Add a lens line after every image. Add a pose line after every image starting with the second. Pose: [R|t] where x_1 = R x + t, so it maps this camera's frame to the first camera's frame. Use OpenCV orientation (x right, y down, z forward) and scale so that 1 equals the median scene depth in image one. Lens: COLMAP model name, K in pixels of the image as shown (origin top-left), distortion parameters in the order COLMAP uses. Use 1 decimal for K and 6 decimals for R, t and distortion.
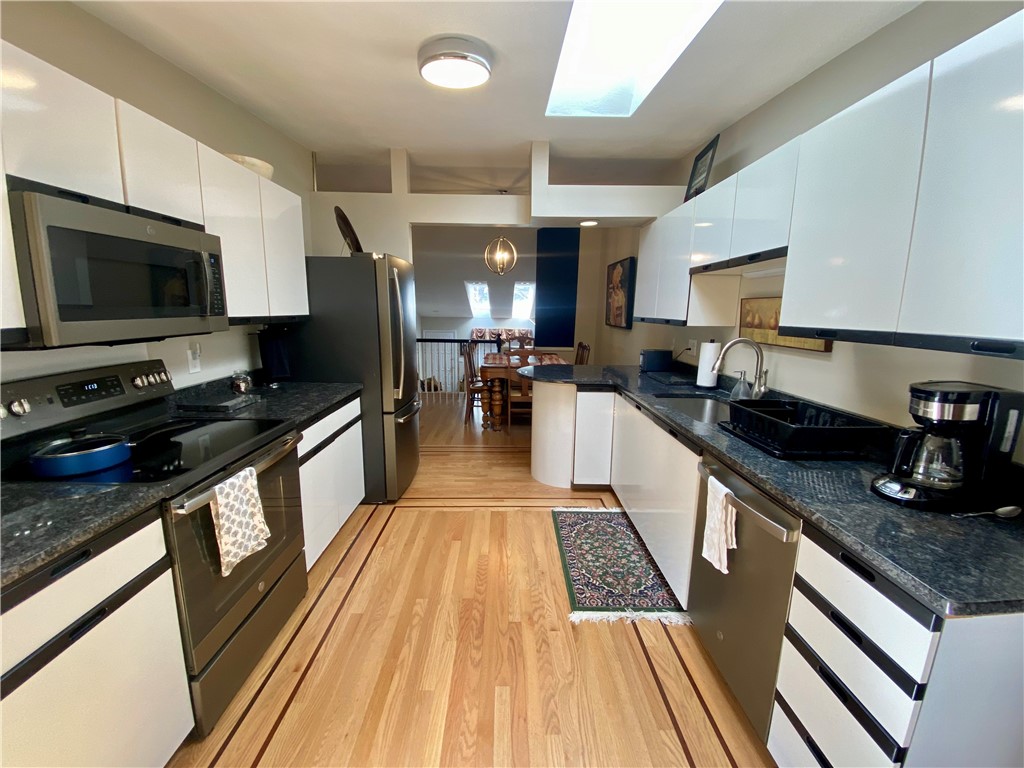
lens RADIAL K [[410.0, 0, 512.0], [0, 410.0, 384.0], [0, 0, 1]] dist [0.001510, -0.000009]
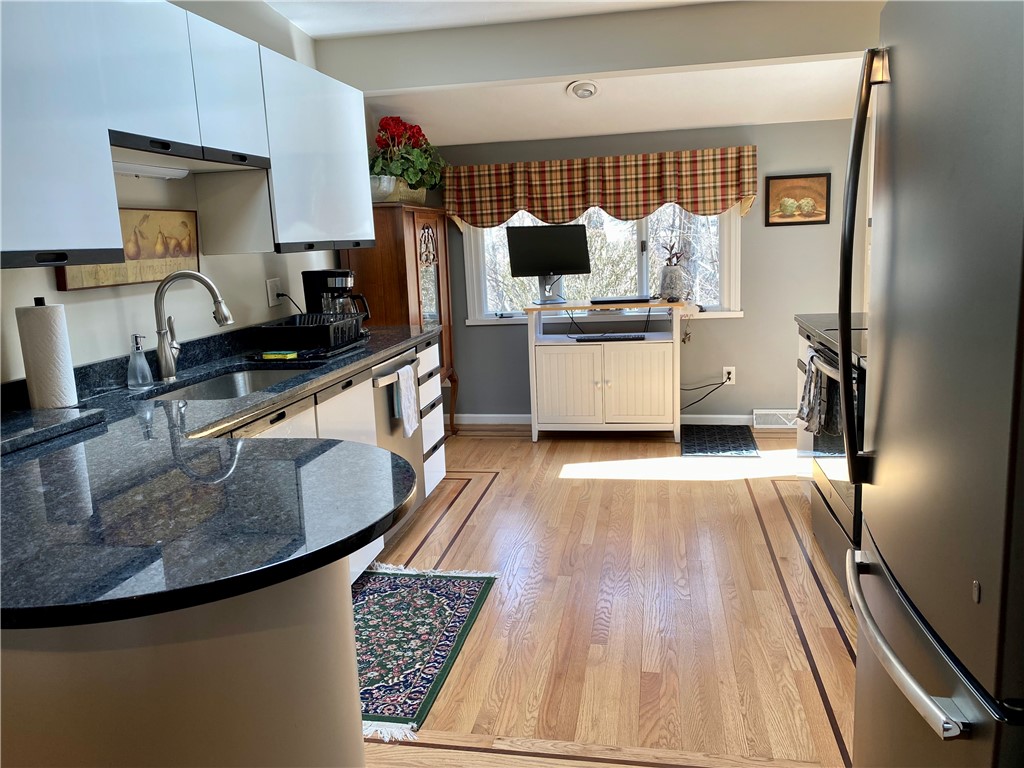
lens RADIAL K [[777.7, 0, 512.0], [0, 777.7, 384.0], [0, 0, 1]] dist [-0.004764, -0.003232]
pose [[-0.980091, 0.003150, 0.198522, -0.172458], [0.073442, 0.934706, 0.347751, -0.311295], [-0.184464, 0.355408, -0.916329, 1.929816]]
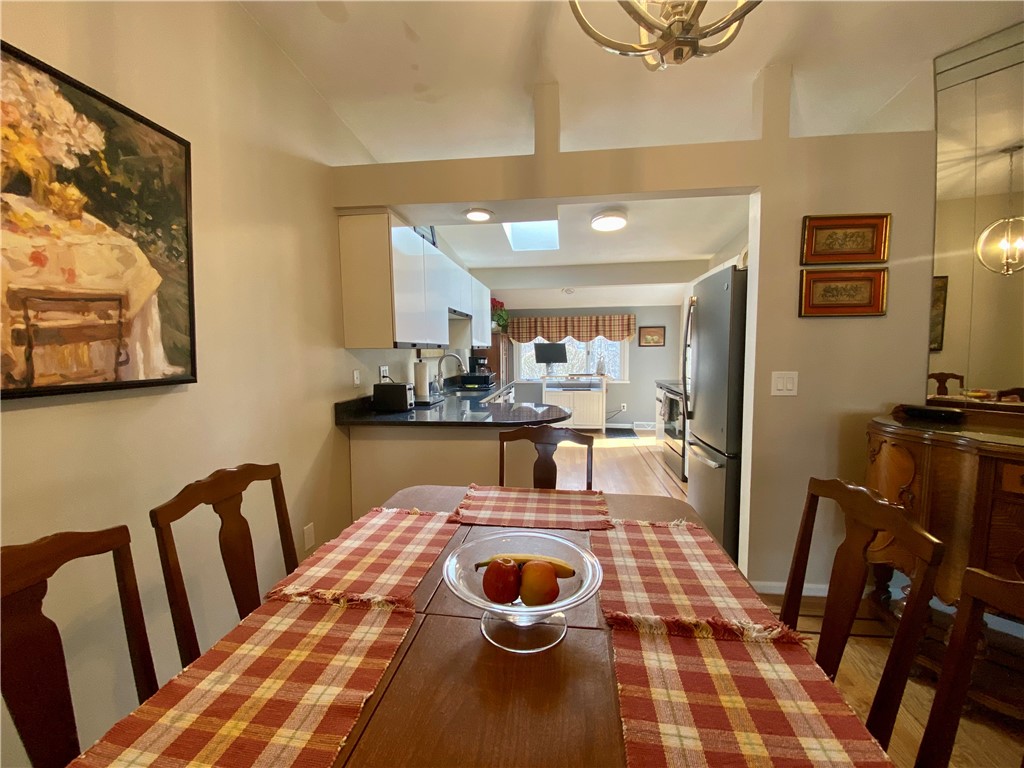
lens RADIAL K [[404.5, 0, 512.0], [0, 404.5, 384.0], [0, 0, 1]] dist [0.000829, -0.000008]
pose [[-0.989094, -0.007275, 0.147106, 0.017558], [0.030543, 0.966936, 0.253183, -0.399574], [-0.144084, 0.254915, -0.956168, 2.512402]]
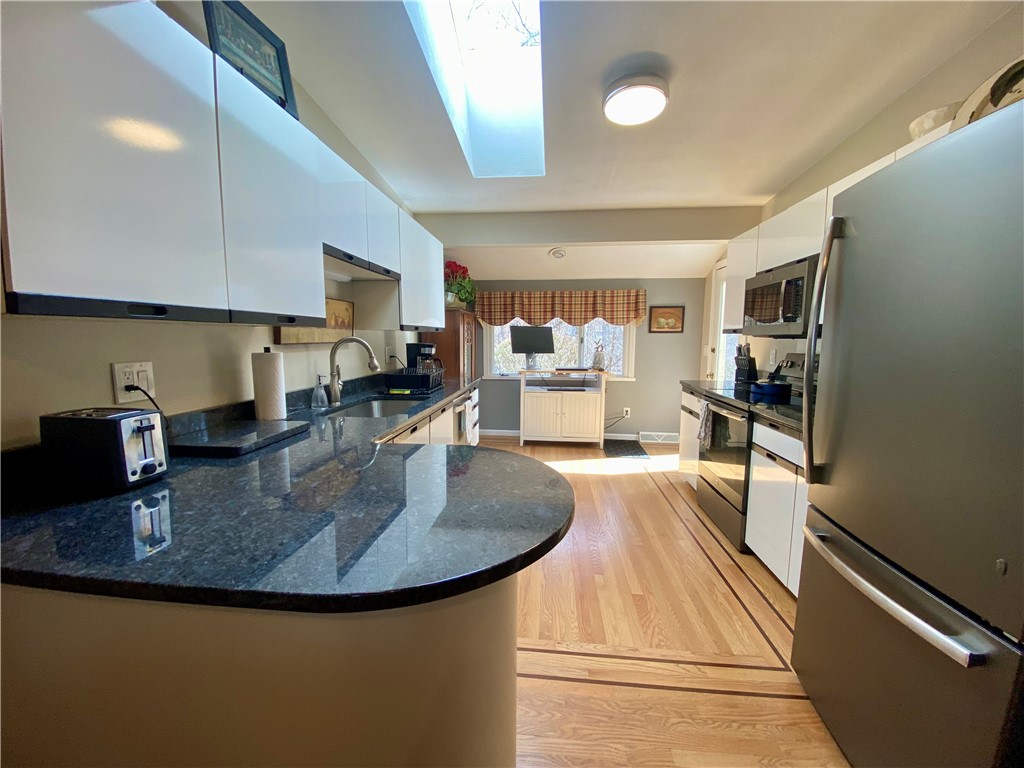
lens RADIAL K [[410.0, 0, 512.0], [0, 410.0, 384.0], [0, 0, 1]] dist [0.001510, -0.000009]
pose [[-0.993904, -0.021813, 0.108073, 0.035666], [0.009751, 0.959000, 0.283238, -0.270544], [-0.109820, 0.282565, -0.952941, 1.833439]]
